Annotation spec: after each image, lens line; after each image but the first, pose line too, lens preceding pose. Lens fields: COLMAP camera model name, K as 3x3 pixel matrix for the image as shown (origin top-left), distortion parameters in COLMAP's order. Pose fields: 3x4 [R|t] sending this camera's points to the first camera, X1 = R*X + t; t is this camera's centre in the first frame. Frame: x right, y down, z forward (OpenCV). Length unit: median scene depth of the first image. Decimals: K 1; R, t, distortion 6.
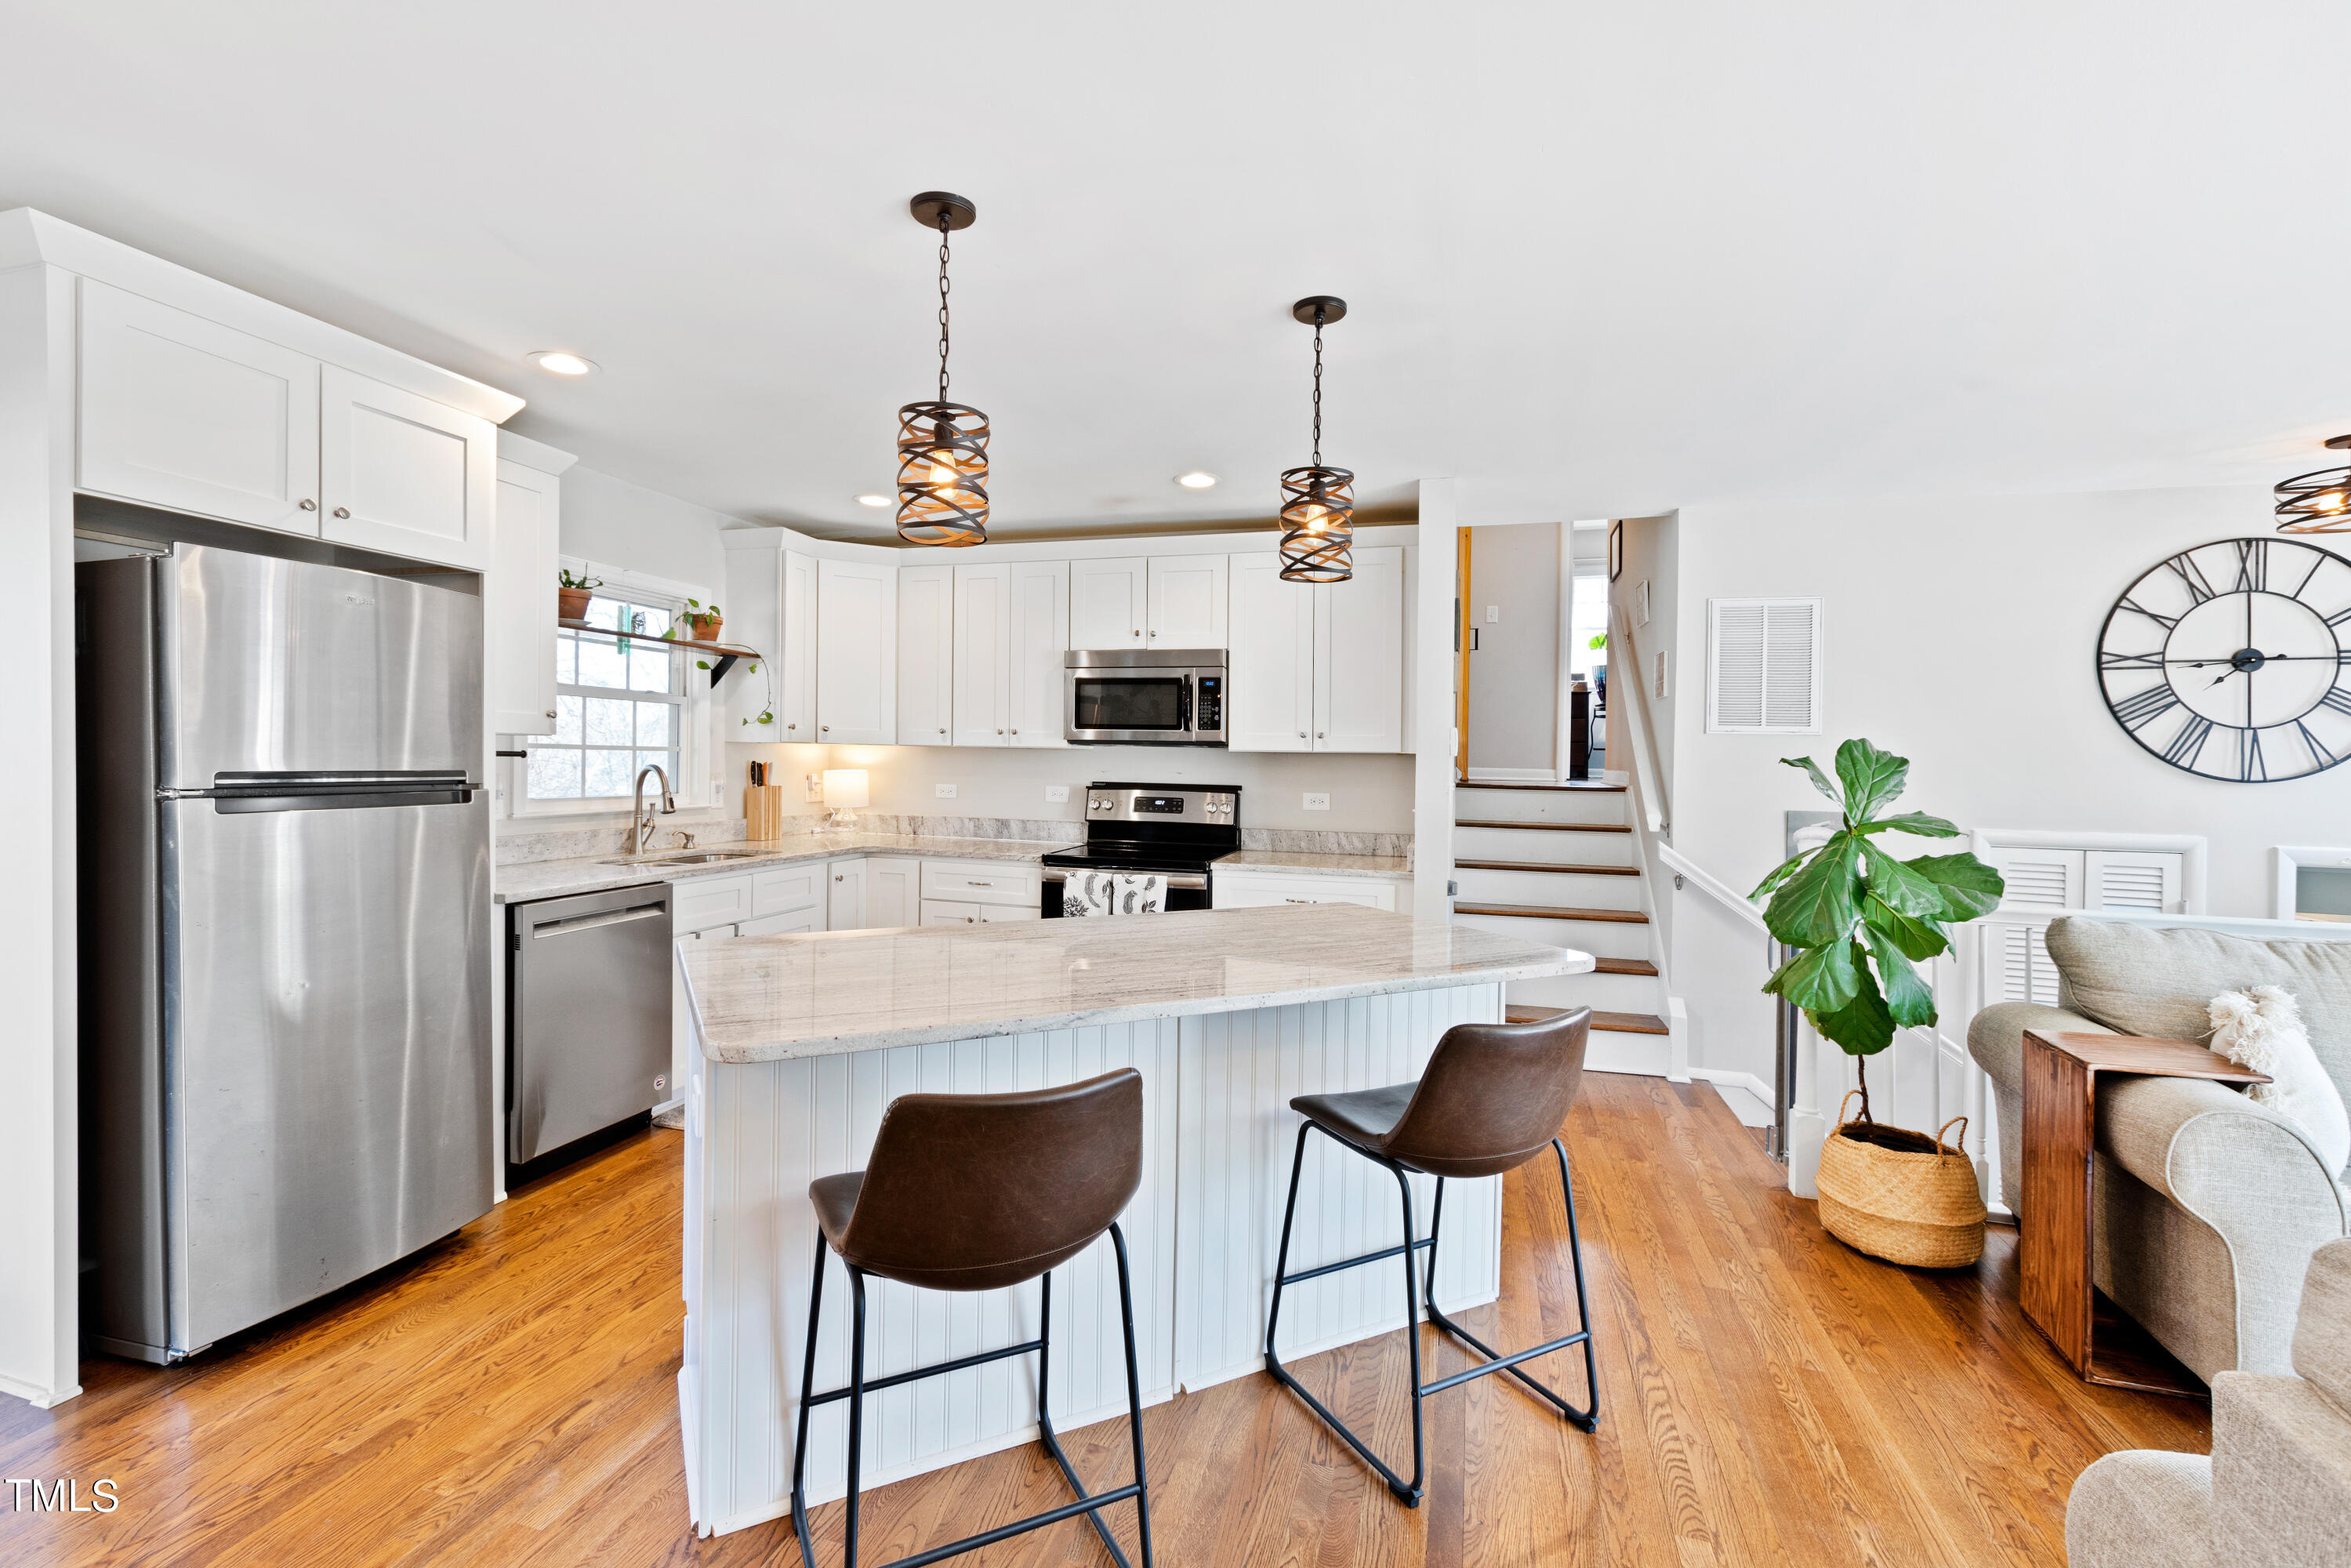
lens RADIAL K [[1026.1, 0, 1151.3], [0, 1026.1, 764.1], [0, 0, 1]] dist [0.001322, -0.000900]
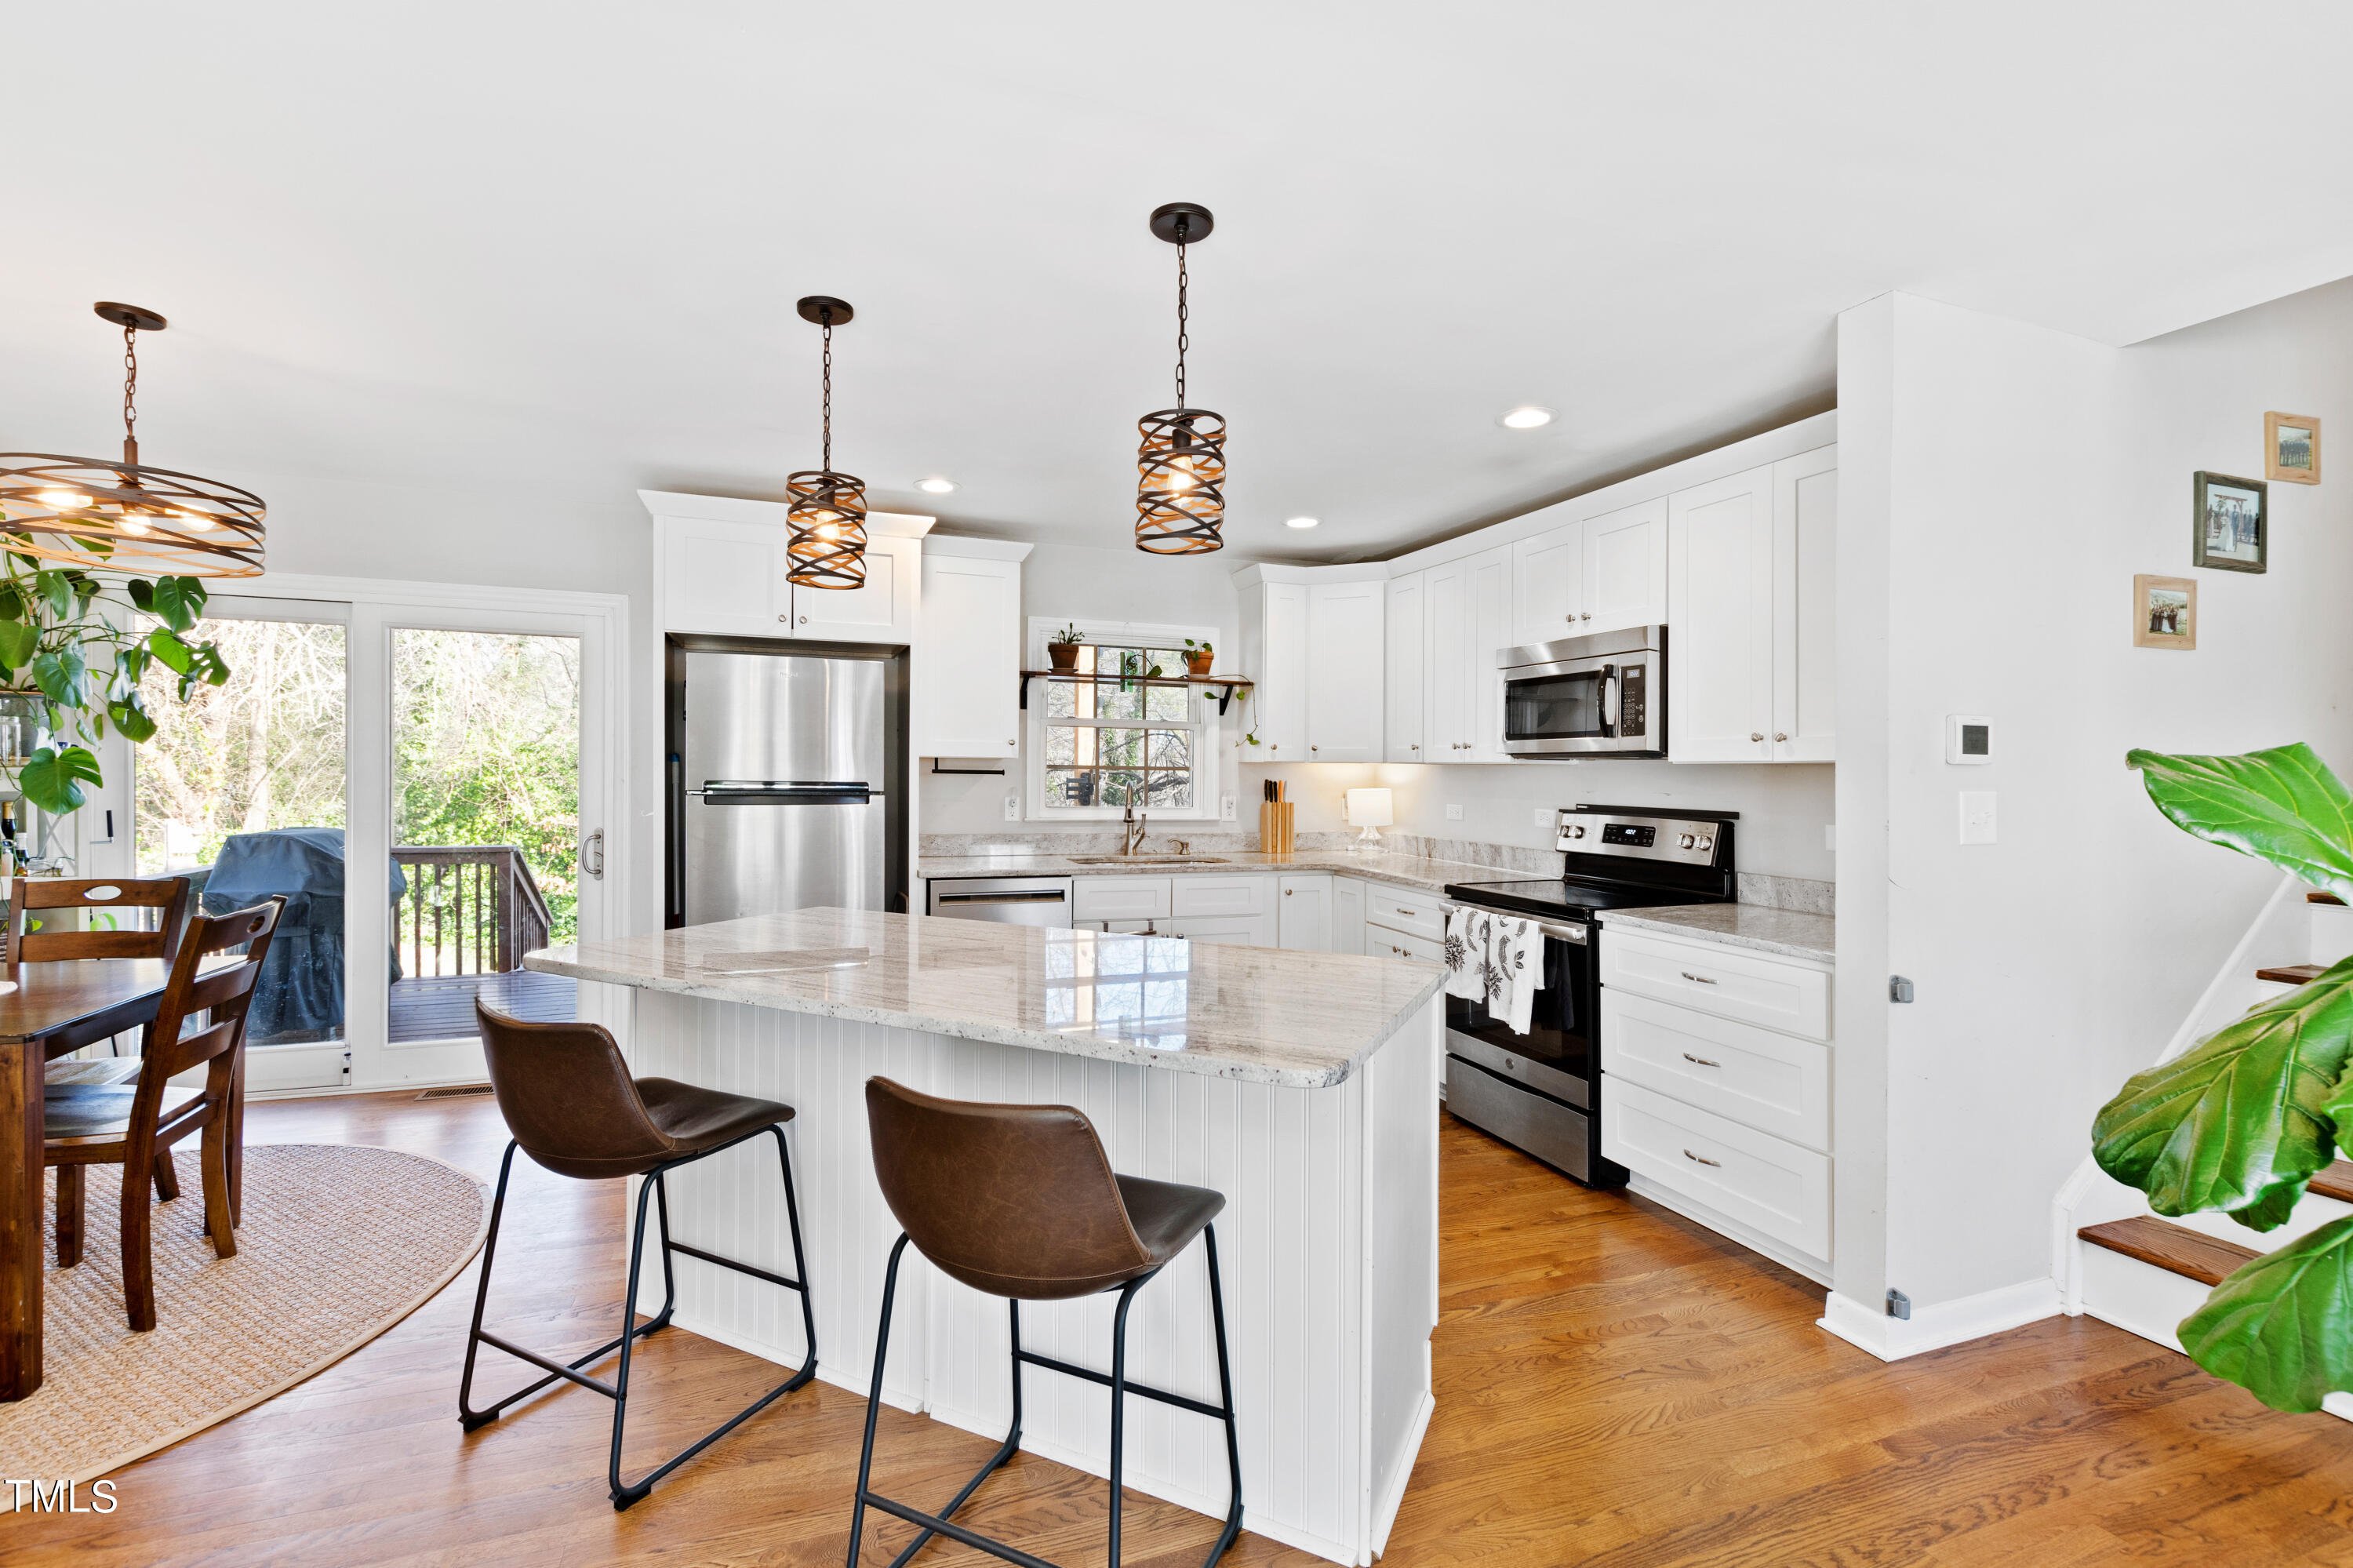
lens RADIAL K [[1026.9, 0, 1152.3], [0, 1026.9, 764.1], [0, 0, 1]] dist [0.001322, -0.000900]
pose [[0.594373, -0.015910, -0.804032, 0.459383], [-0.004678, 0.999719, -0.023240, 0.006855], [0.804176, 0.017575, 0.594132, 0.274529]]
